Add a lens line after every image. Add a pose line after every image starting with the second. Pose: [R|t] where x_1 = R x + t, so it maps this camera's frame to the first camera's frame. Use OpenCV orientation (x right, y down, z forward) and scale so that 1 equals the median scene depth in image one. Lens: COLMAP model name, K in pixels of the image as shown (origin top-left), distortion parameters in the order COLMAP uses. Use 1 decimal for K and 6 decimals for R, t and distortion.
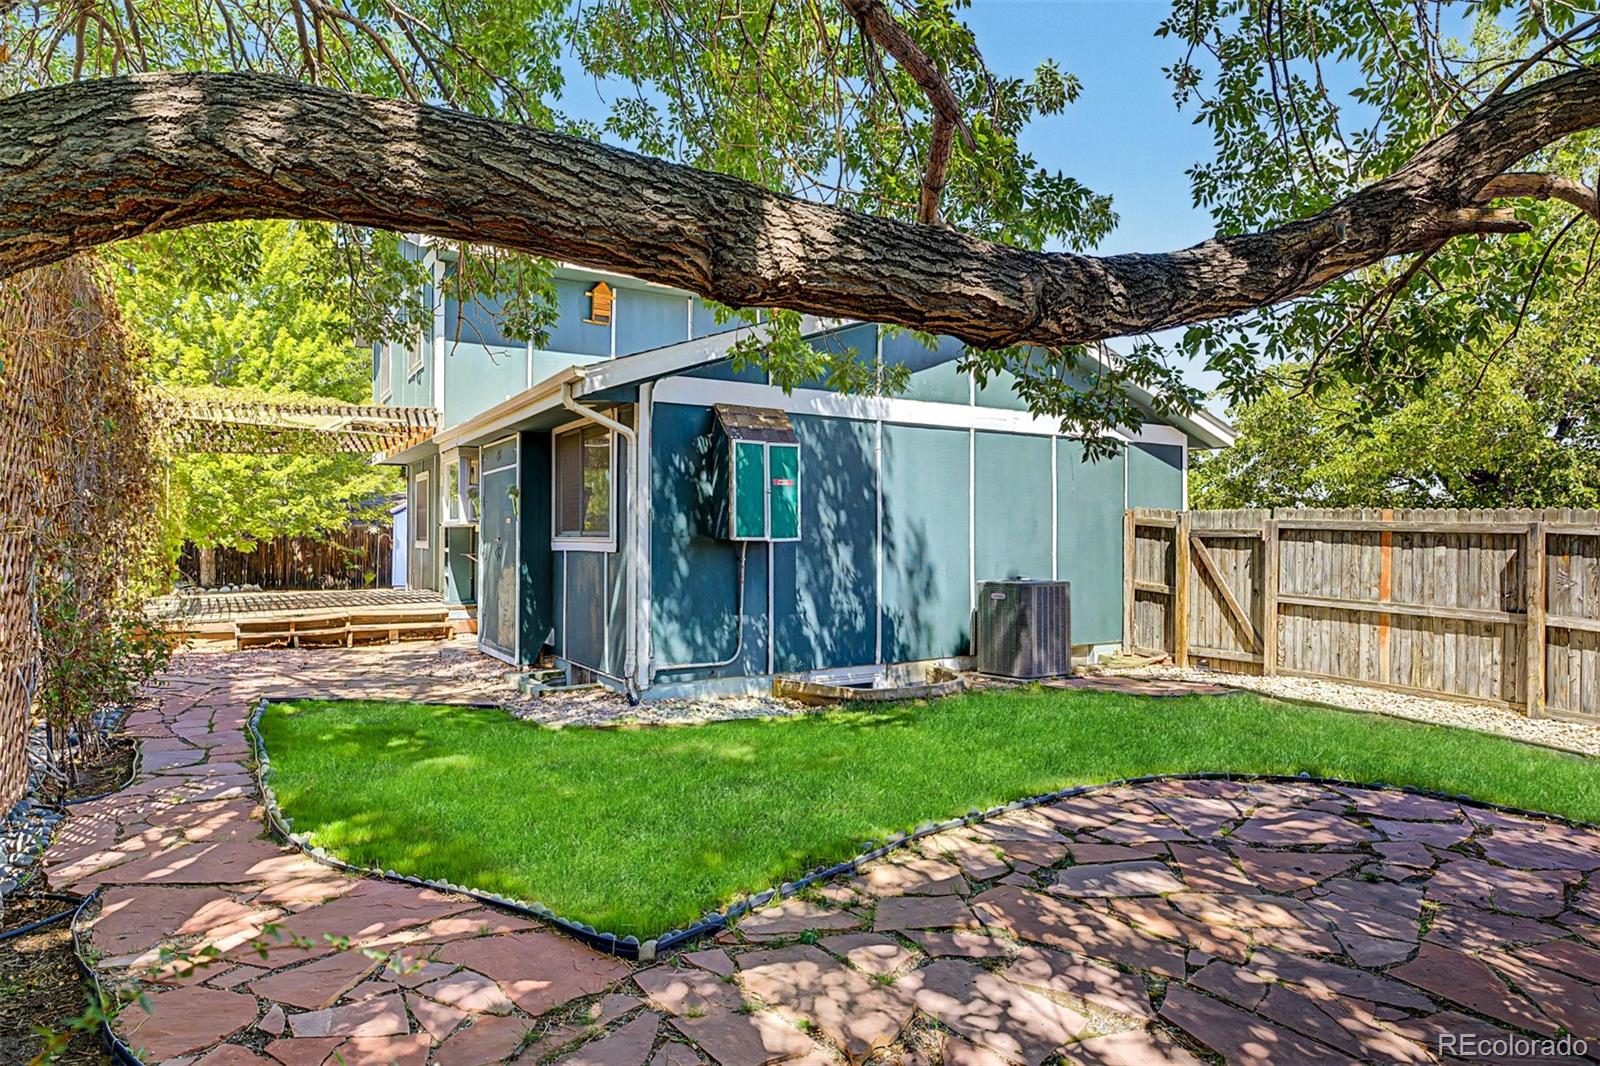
lens RADIAL K [[907.2, 0, 800.9], [0, 907.2, 533.5], [0, 0, 1]] dist [0.003457, 0.002048]
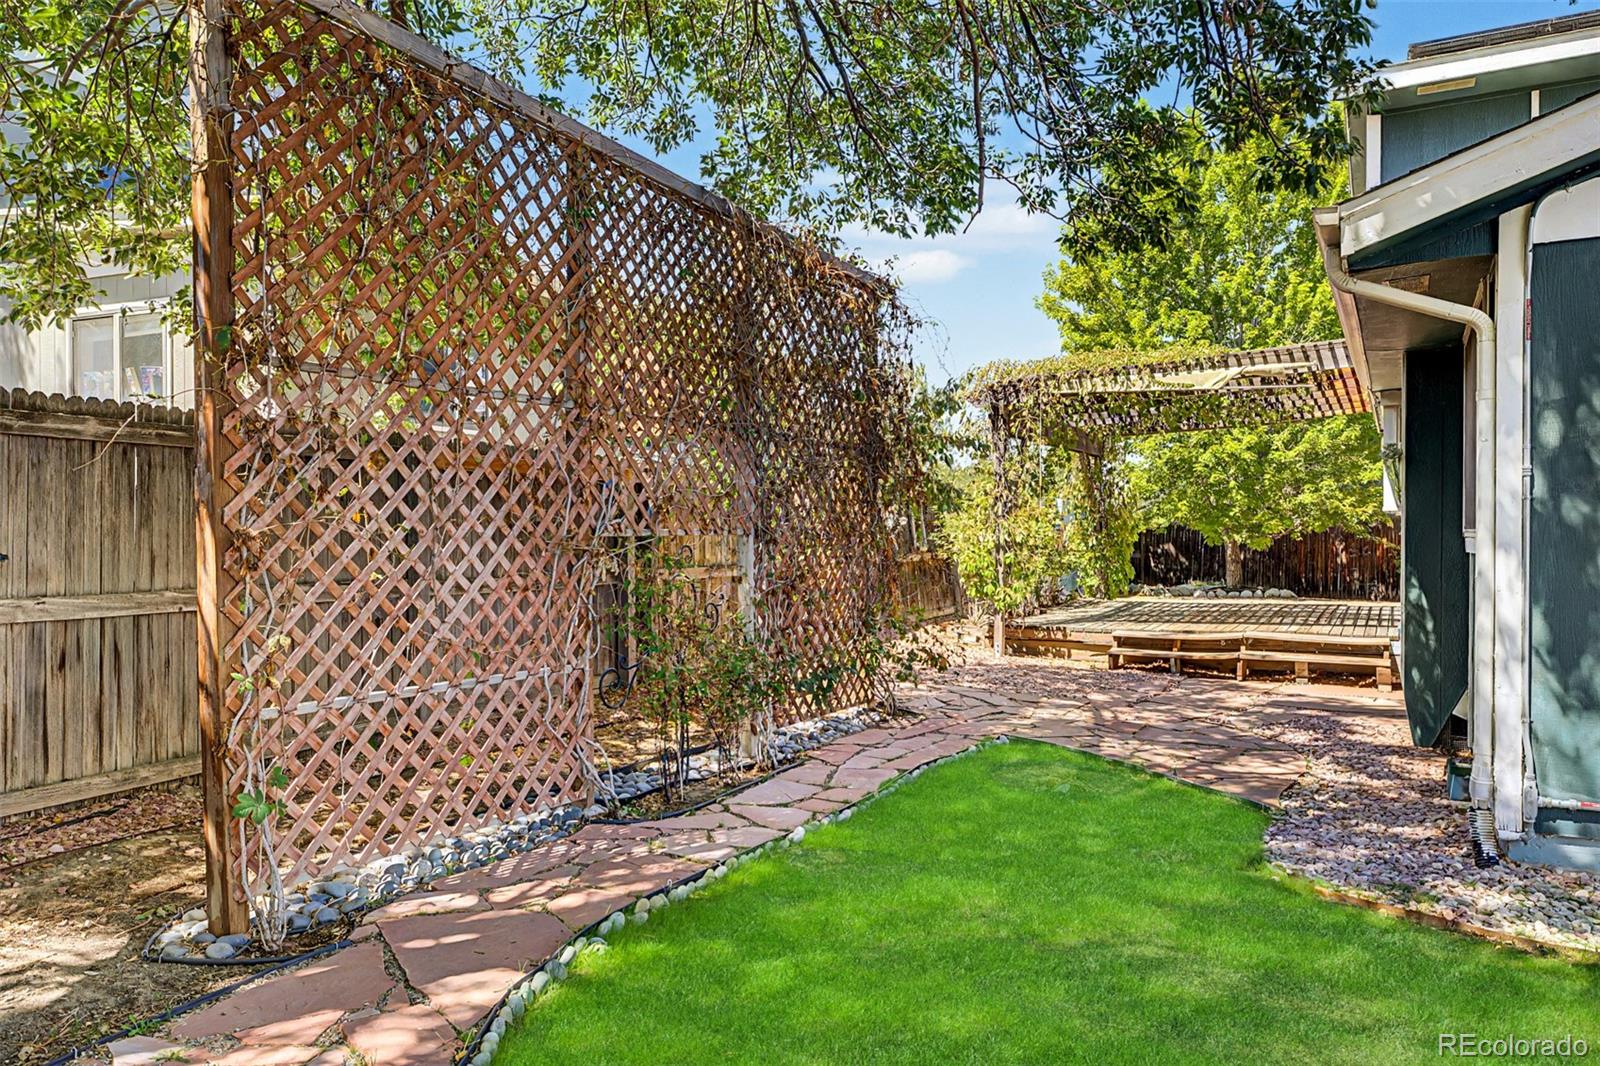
lens RADIAL K [[1101.4, 0, 799.7], [0, 1101.4, 531.6], [0, 0, 1]] dist [0.000165, -0.001293]
pose [[0.506519, -0.001771, -0.862227, 0.095286], [0.003687, 0.999993, 0.000112, 0.003325], [0.862221, -0.003236, 0.506522, 0.247894]]
